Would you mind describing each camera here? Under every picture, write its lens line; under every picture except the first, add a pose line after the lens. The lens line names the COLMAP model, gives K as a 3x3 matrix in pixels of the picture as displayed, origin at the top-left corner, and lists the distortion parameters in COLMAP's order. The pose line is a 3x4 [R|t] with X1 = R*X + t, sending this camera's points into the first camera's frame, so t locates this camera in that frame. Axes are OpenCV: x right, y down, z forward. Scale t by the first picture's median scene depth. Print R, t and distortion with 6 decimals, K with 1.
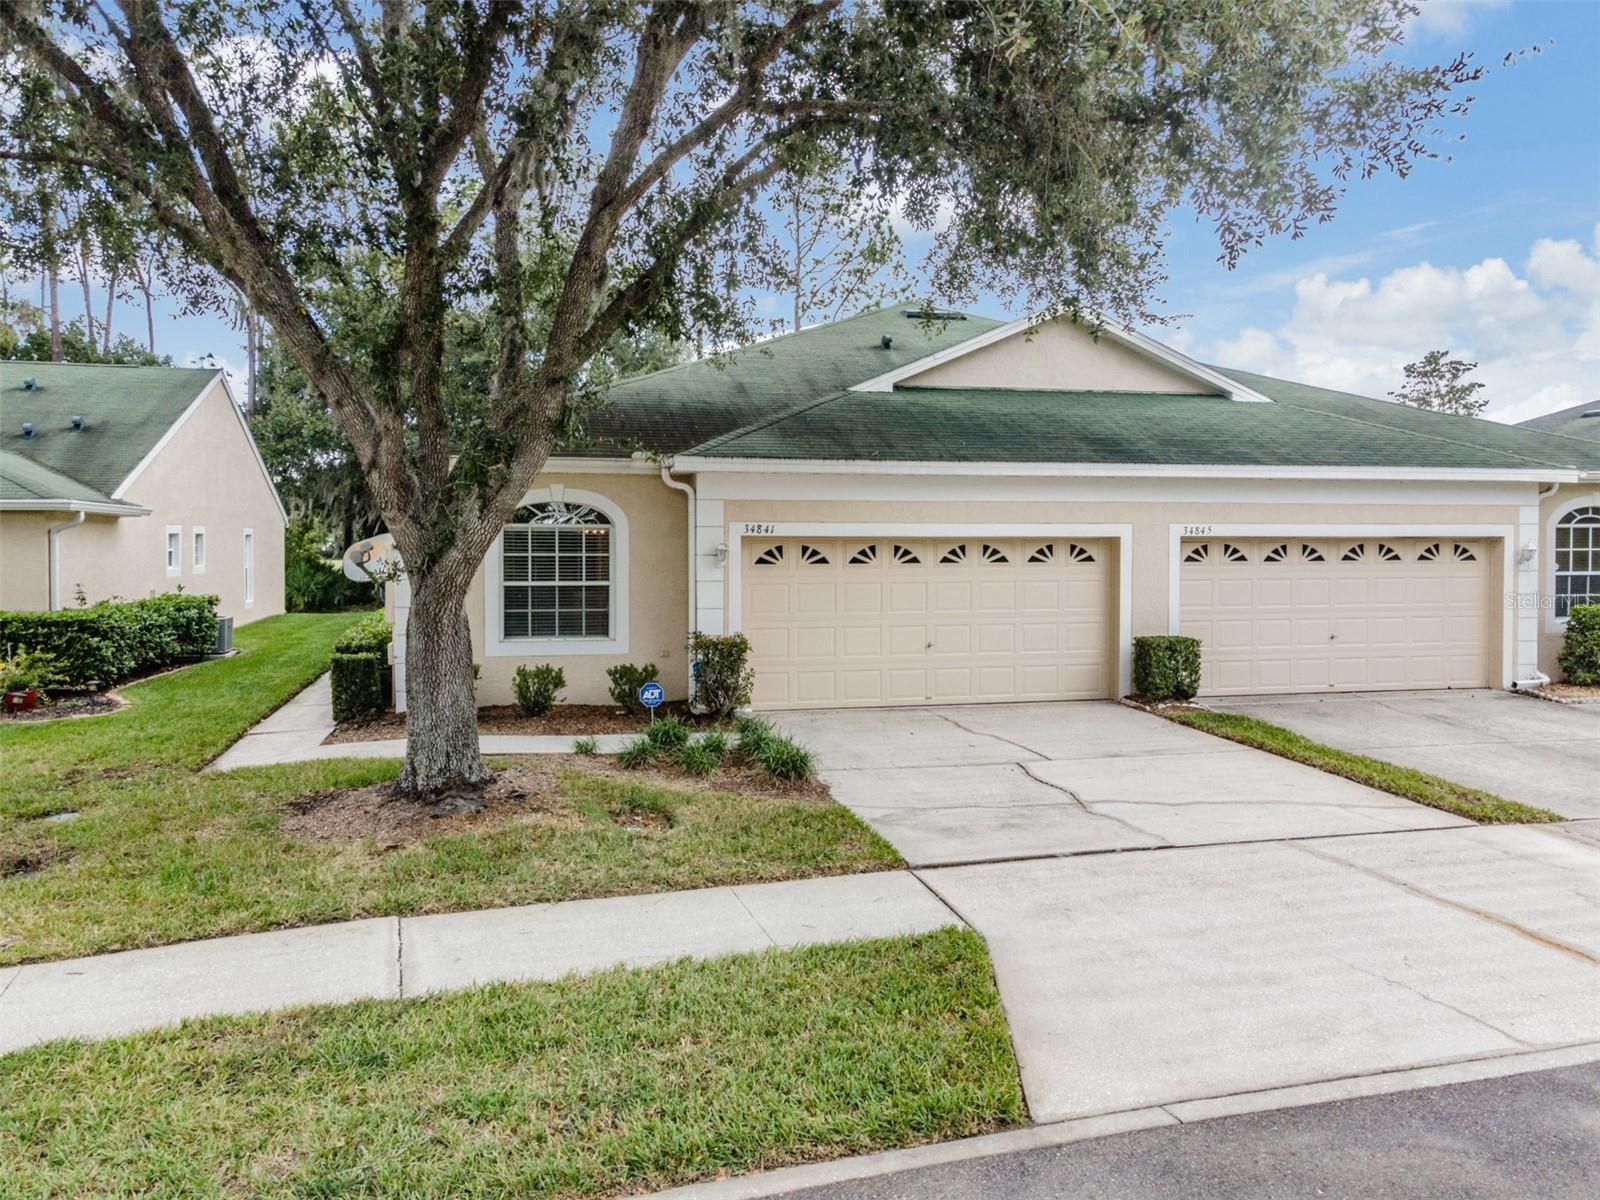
lens RADIAL K [[1240.8, 0, 806.6], [0, 1240.8, 591.4], [0, 0, 1]] dist [0.031155, 0.046873]
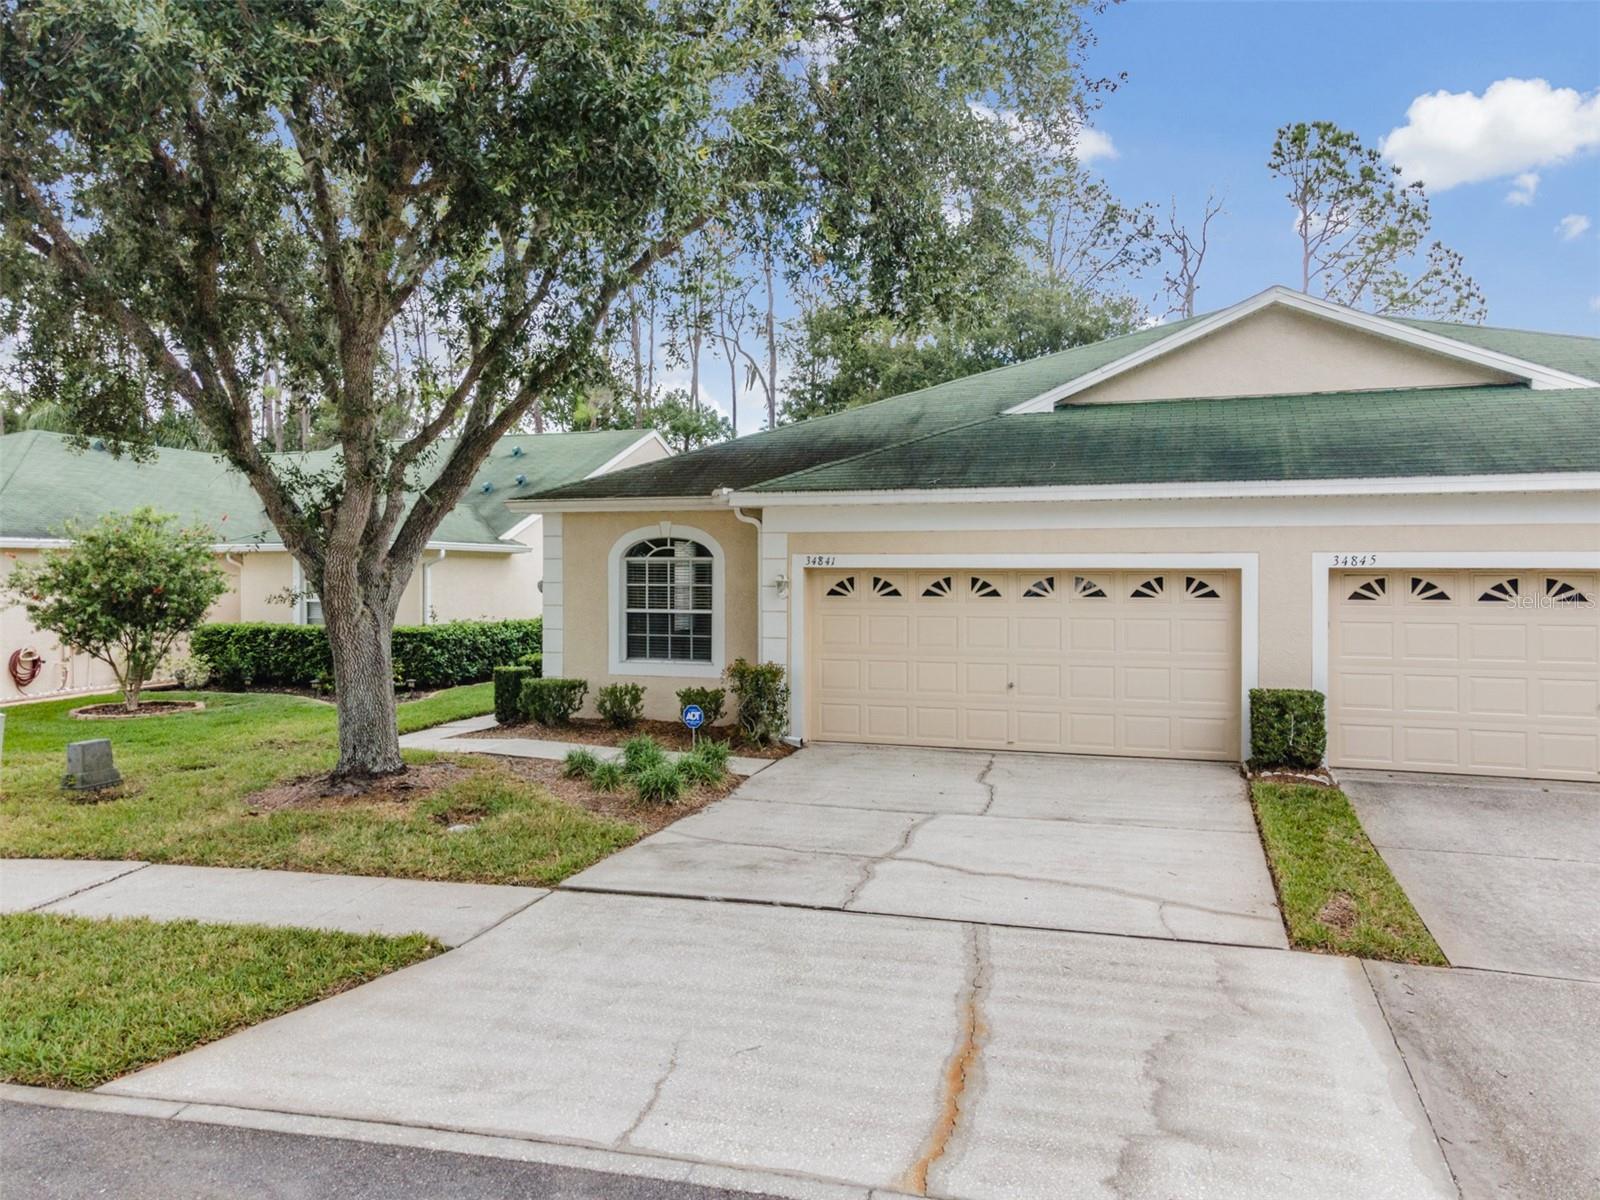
lens RADIAL K [[1240.8, 0, 781.0], [0, 1240.8, 594.2], [0, 0, 1]] dist [0.031155, 0.046873]
pose [[0.836755, 0.011465, -0.547458, 0.521635], [-0.024123, 0.999582, -0.015936, -0.006590], [0.547046, 0.026541, 0.836682, 0.147288]]
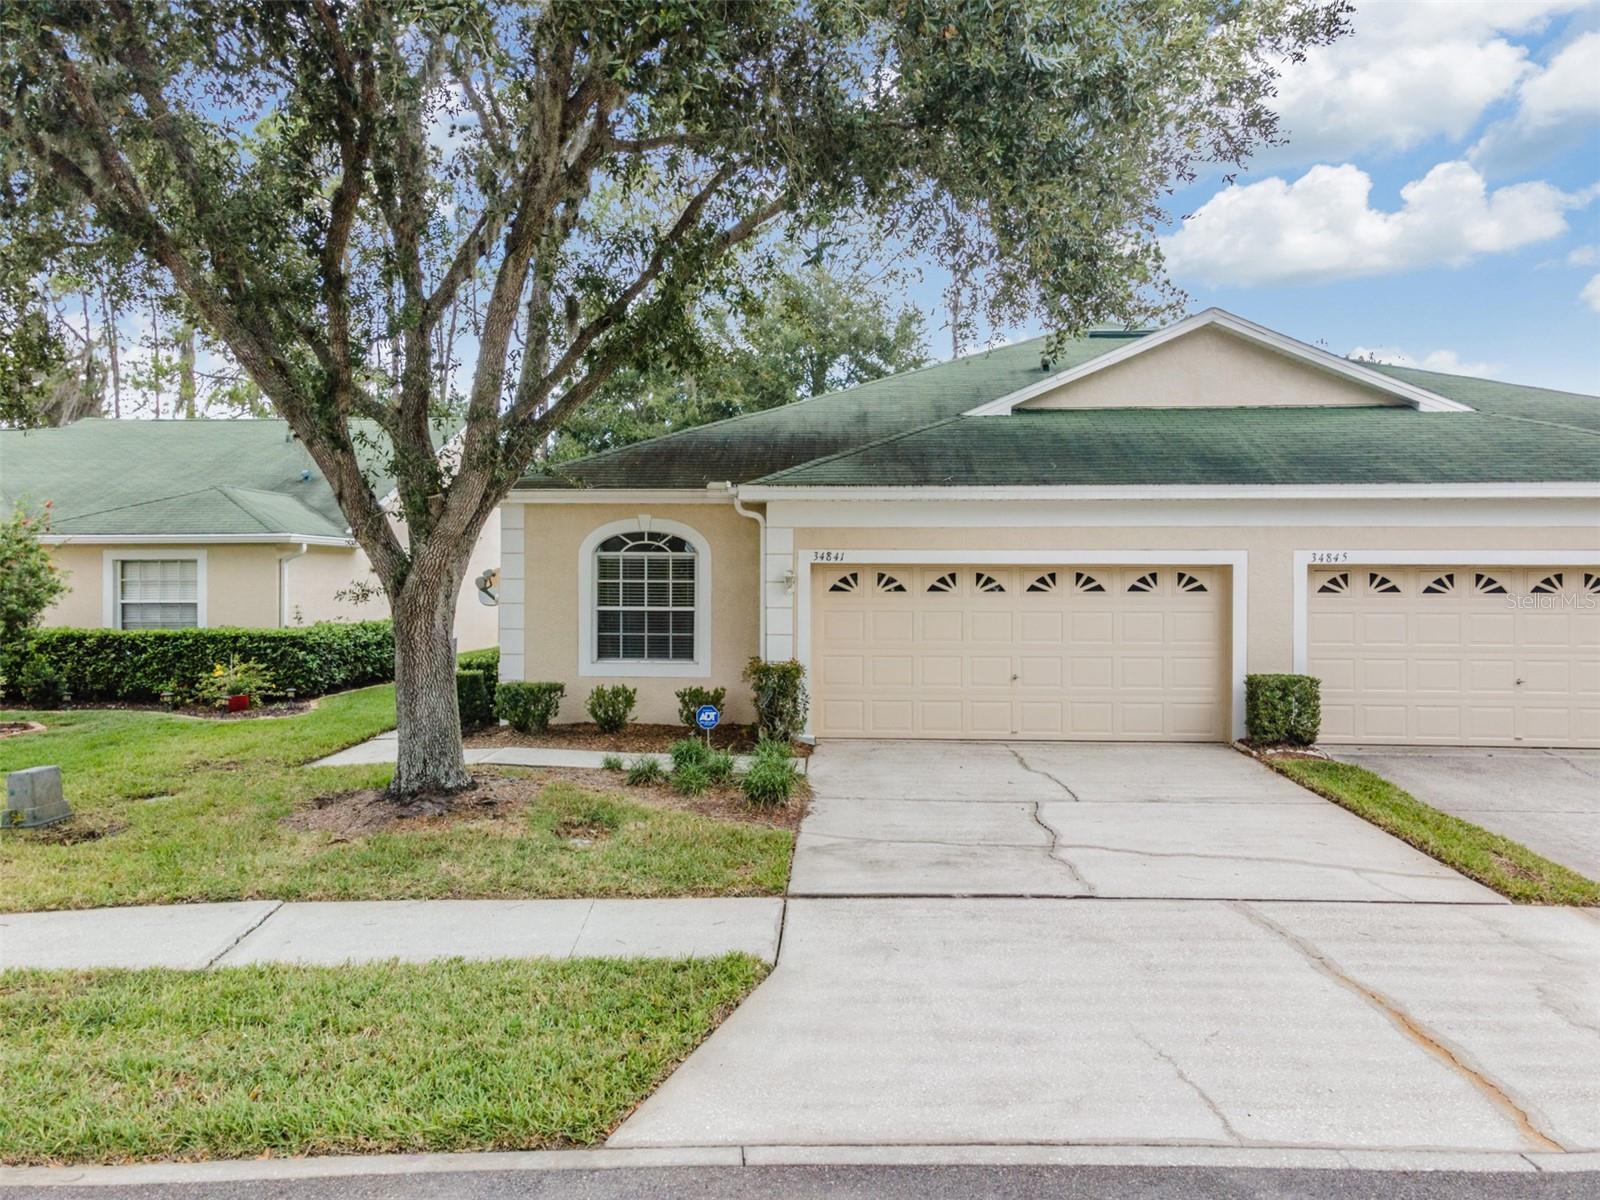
lens RADIAL K [[1240.8, 0, 793.1], [0, 1240.8, 592.0], [0, 0, 1]] dist [0.031155, 0.046873]
pose [[0.956161, 0.006623, -0.292767, 0.243891], [-0.014272, 0.999610, -0.023998, 0.003402], [0.292494, 0.027124, 0.955883, 0.034638]]
